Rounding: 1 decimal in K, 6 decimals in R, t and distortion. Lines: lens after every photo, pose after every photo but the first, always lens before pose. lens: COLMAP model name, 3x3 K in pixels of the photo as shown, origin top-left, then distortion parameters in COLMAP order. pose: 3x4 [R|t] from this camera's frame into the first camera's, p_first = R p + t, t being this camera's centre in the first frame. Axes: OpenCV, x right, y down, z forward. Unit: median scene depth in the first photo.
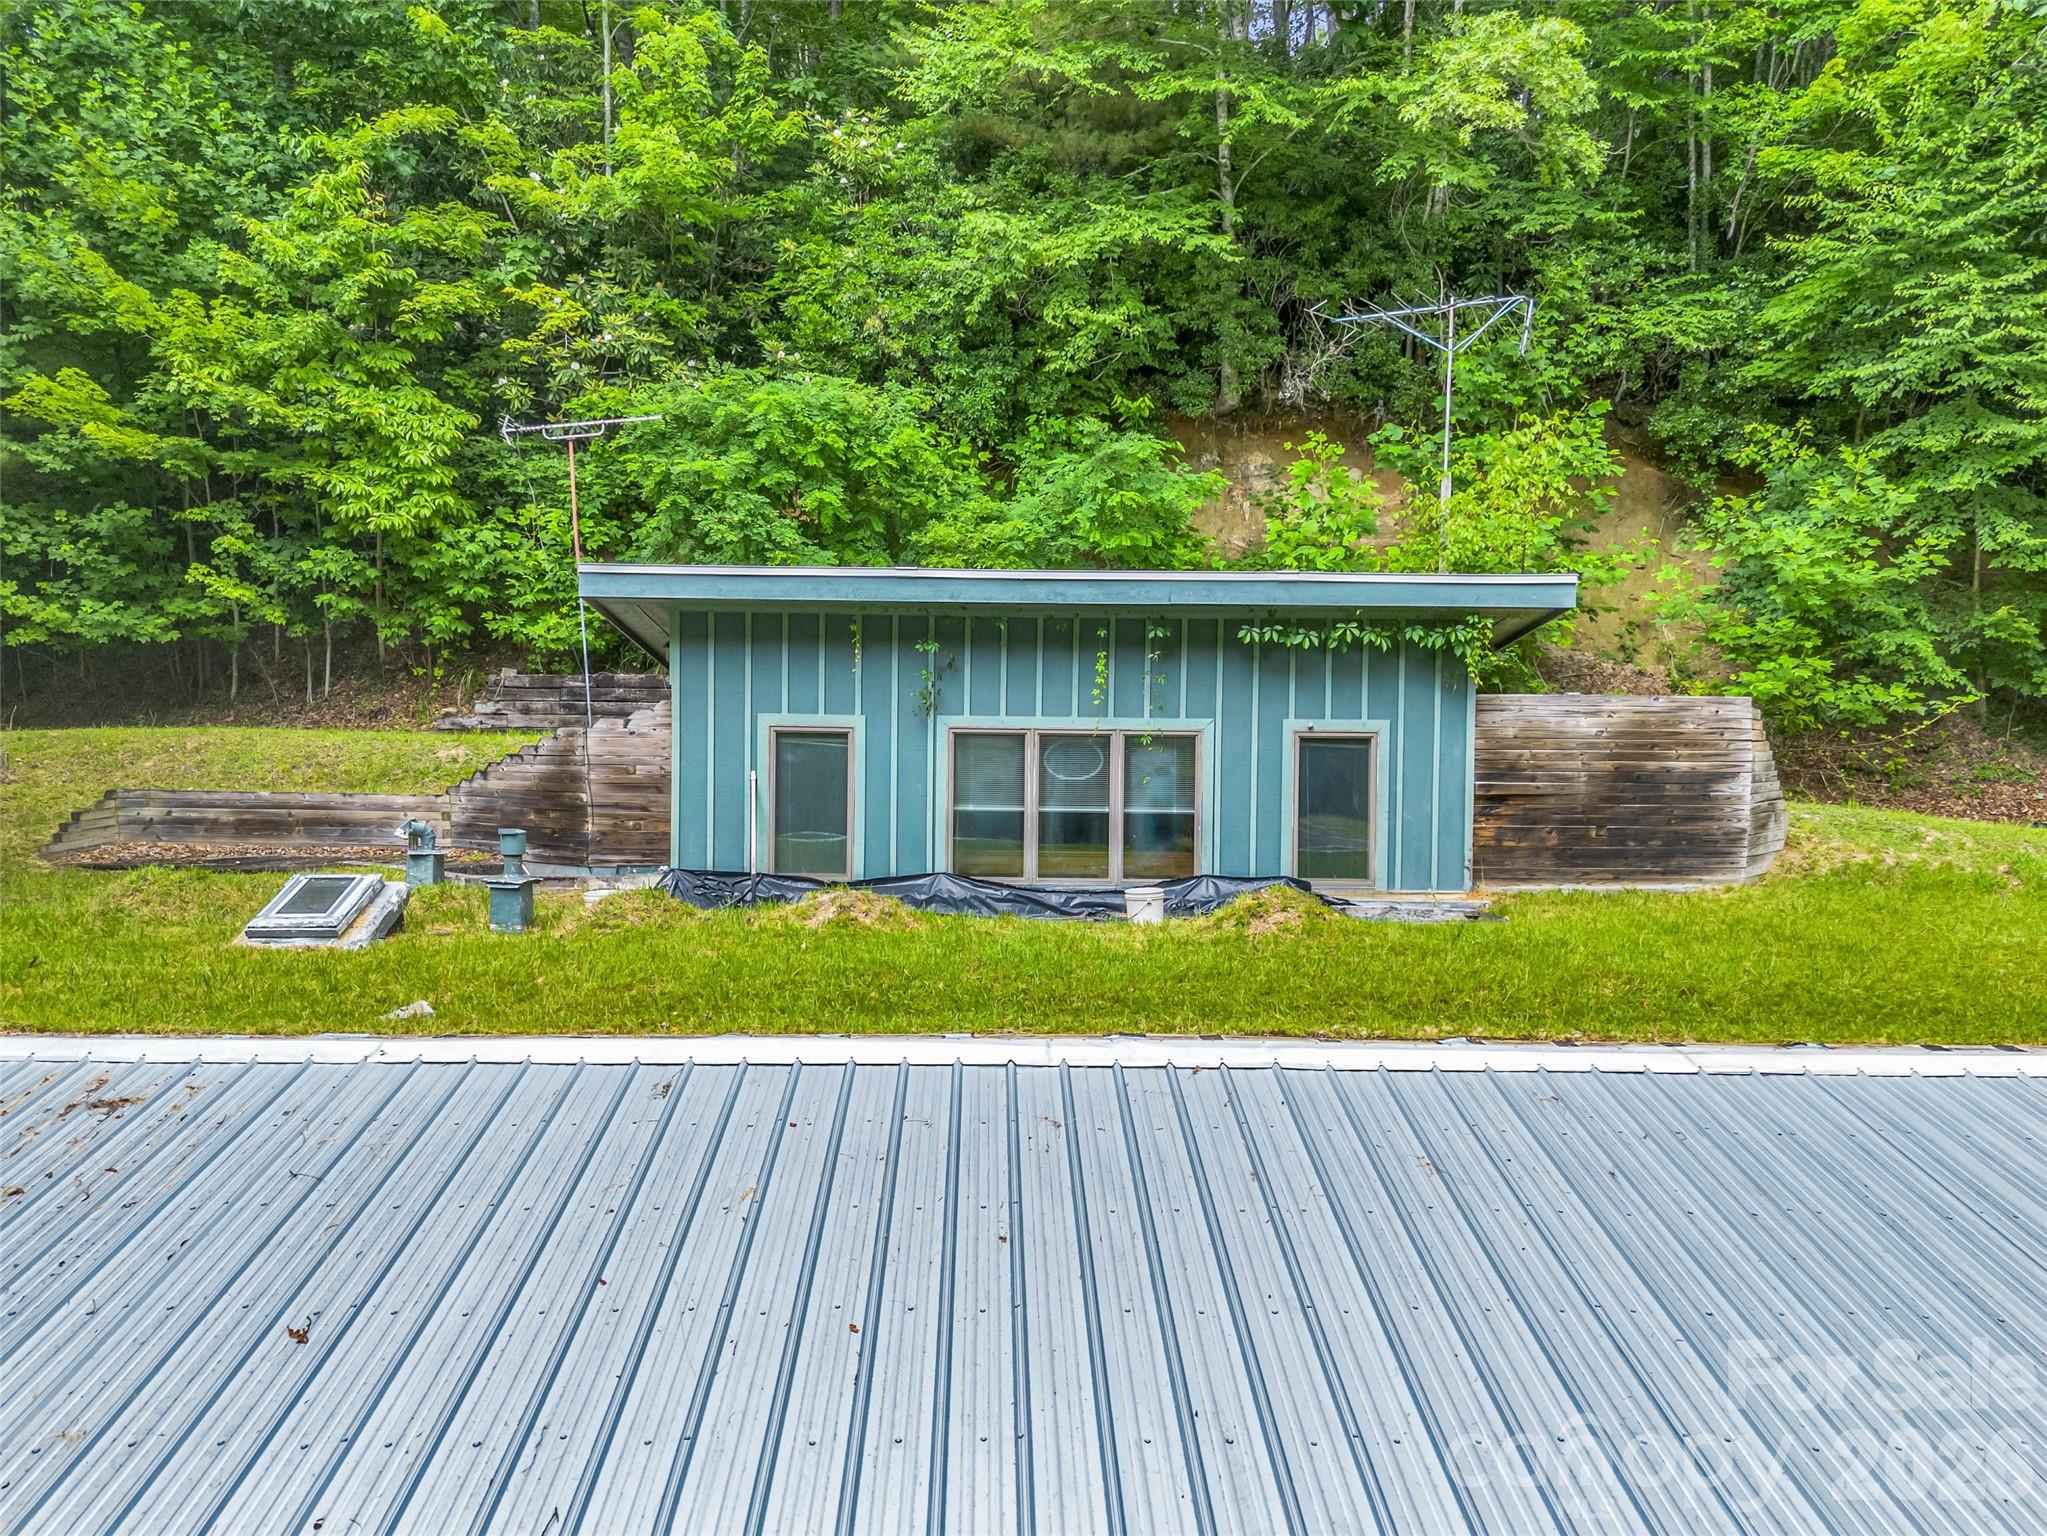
lens RADIAL K [[1405.4, 0, 1065.4], [0, 1405.4, 765.9], [0, 0, 1]] dist [0.056955, -0.036089]
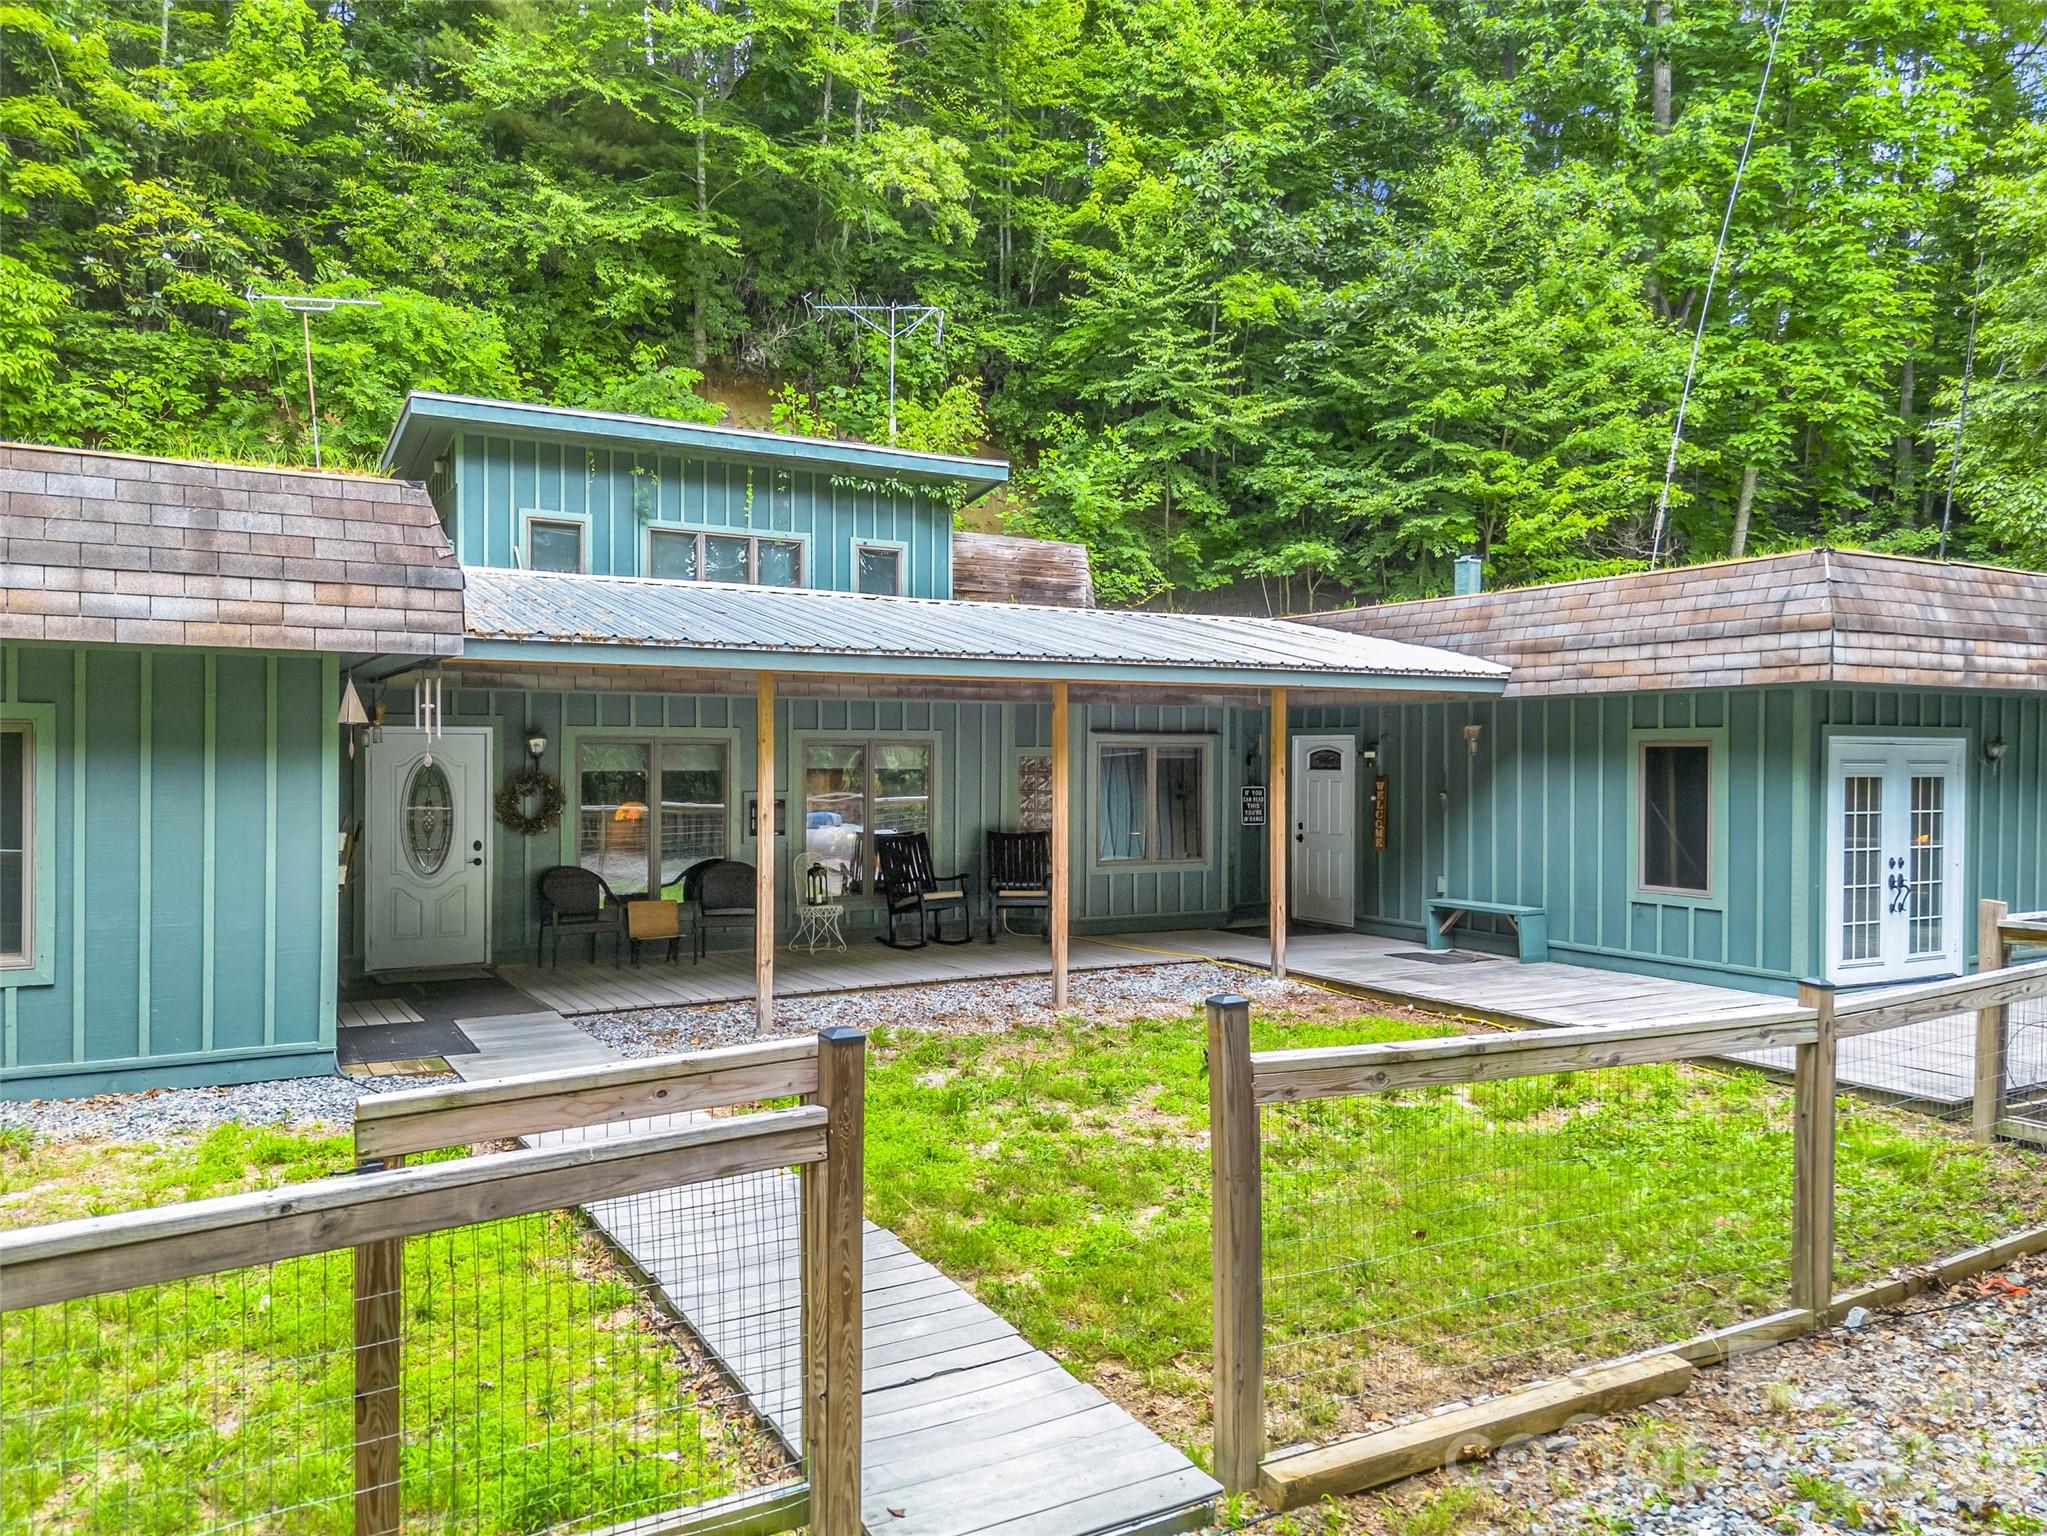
lens RADIAL K [[1405.4, 0, 970.0], [0, 1405.4, 754.9], [0, 0, 1]] dist [0.056955, -0.036089]
pose [[0.892862, -0.006948, 0.450277, -0.338841], [0.017232, 0.999676, -0.018745, 0.187050], [-0.450001, 0.024496, 0.892692, -0.386903]]
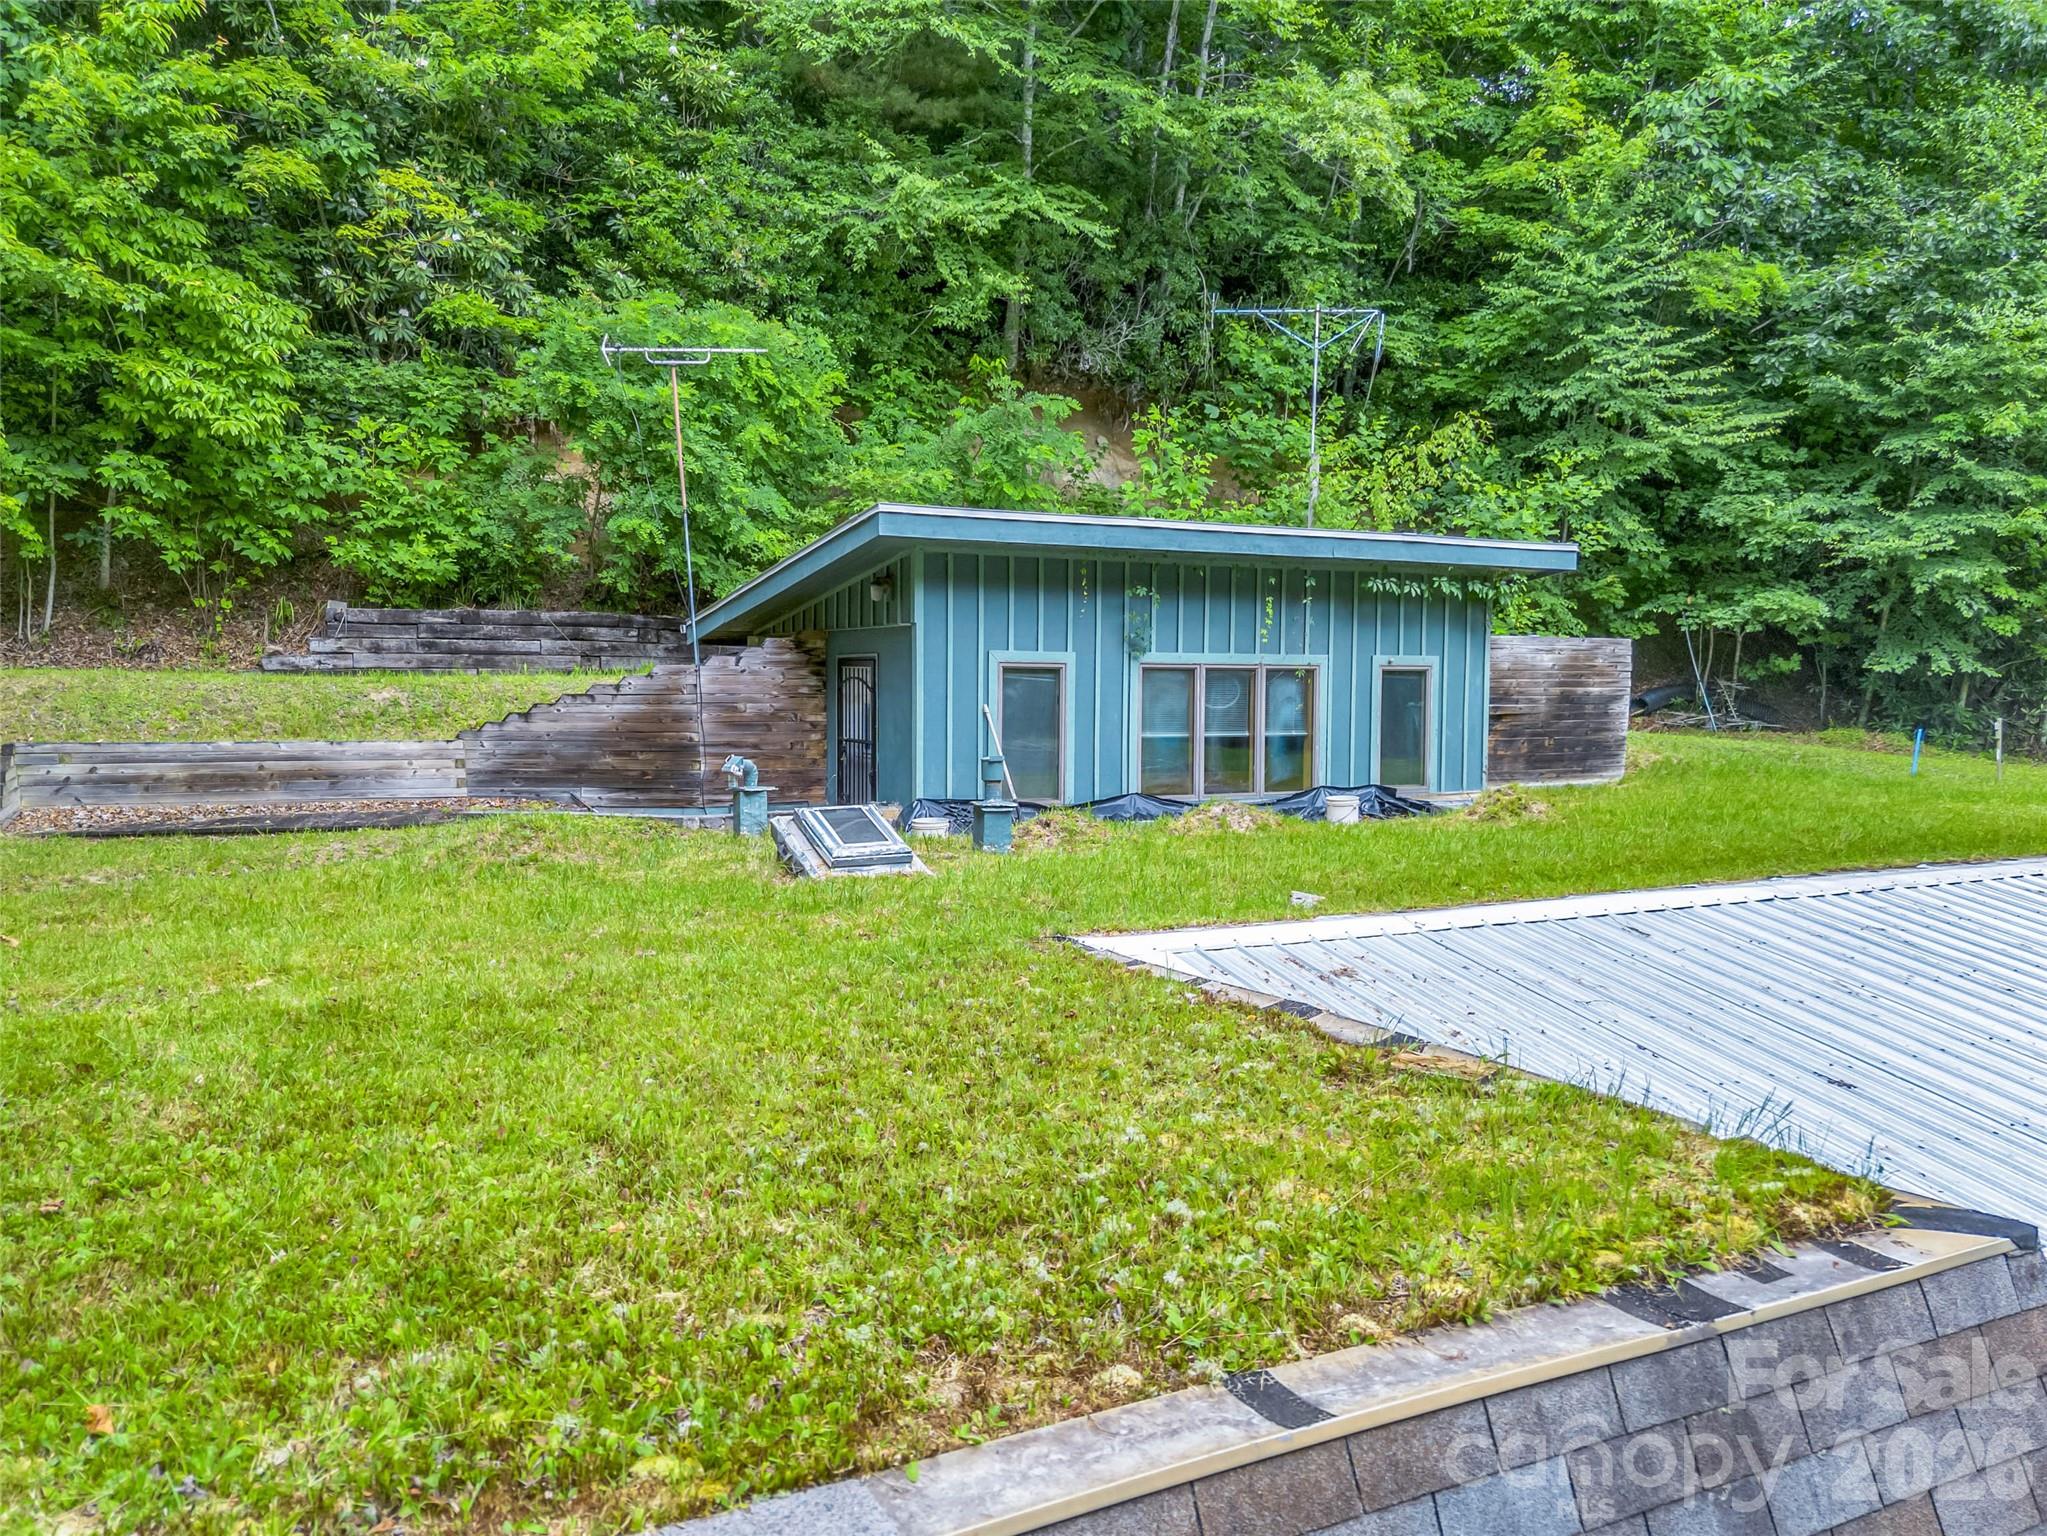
lens RADIAL K [[1405.4, 0, 979.8], [0, 1405.4, 758.2], [0, 0, 1]] dist [0.056955, -0.036089]
pose [[0.904383, -0.029979, 0.425668, -0.491567], [0.016276, 0.999227, 0.035793, 0.004541], [-0.426412, -0.025442, 0.904171, 0.031055]]
